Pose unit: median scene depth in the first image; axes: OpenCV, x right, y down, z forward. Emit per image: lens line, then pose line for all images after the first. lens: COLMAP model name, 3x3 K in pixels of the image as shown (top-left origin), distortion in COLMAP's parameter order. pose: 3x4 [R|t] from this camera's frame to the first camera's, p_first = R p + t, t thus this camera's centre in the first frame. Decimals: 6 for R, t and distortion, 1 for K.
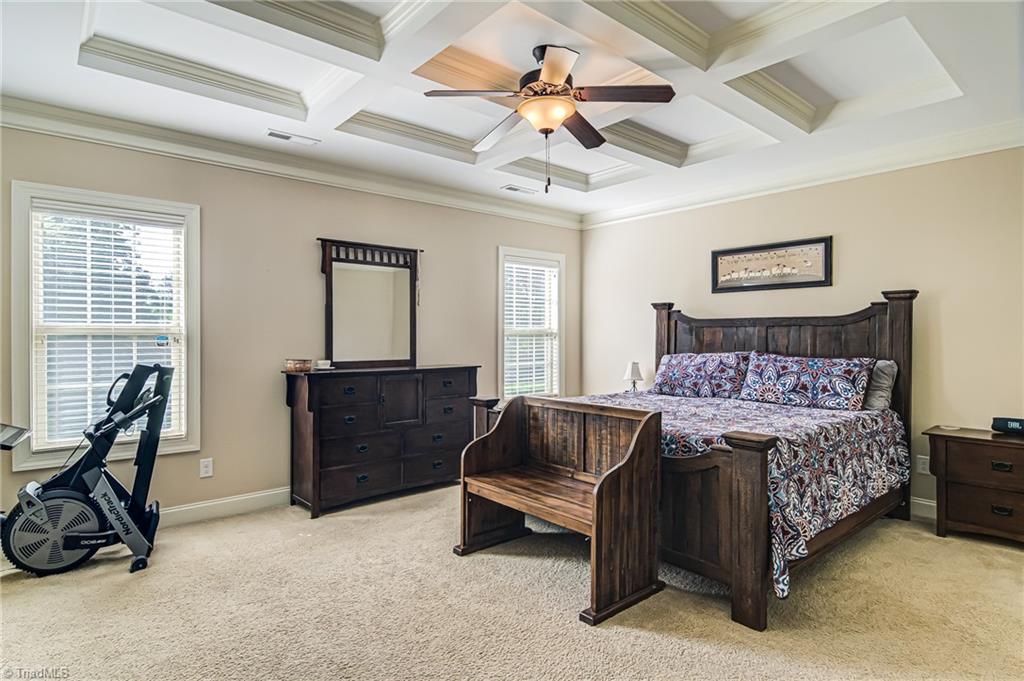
lens RADIAL K [[552.0, 0, 512.3], [0, 552.0, 336.4], [0, 0, 1]] dist [0.005022, -0.005217]
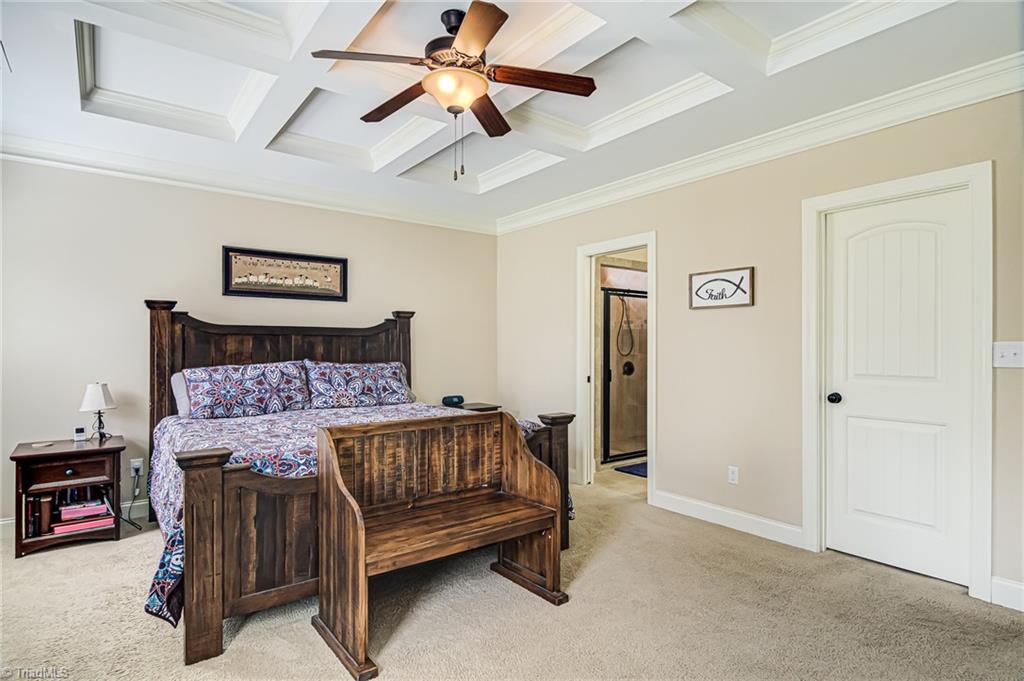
lens RADIAL K [[552.0, 0, 509.9], [0, 552.0, 344.7], [0, 0, 1]] dist [0.005022, -0.005217]
pose [[0.037976, 0.001082, 0.999278, -0.554314], [0.001041, 0.999999, -0.001122, 0.000665], [-0.999278, 0.001082, 0.037975, 0.600701]]
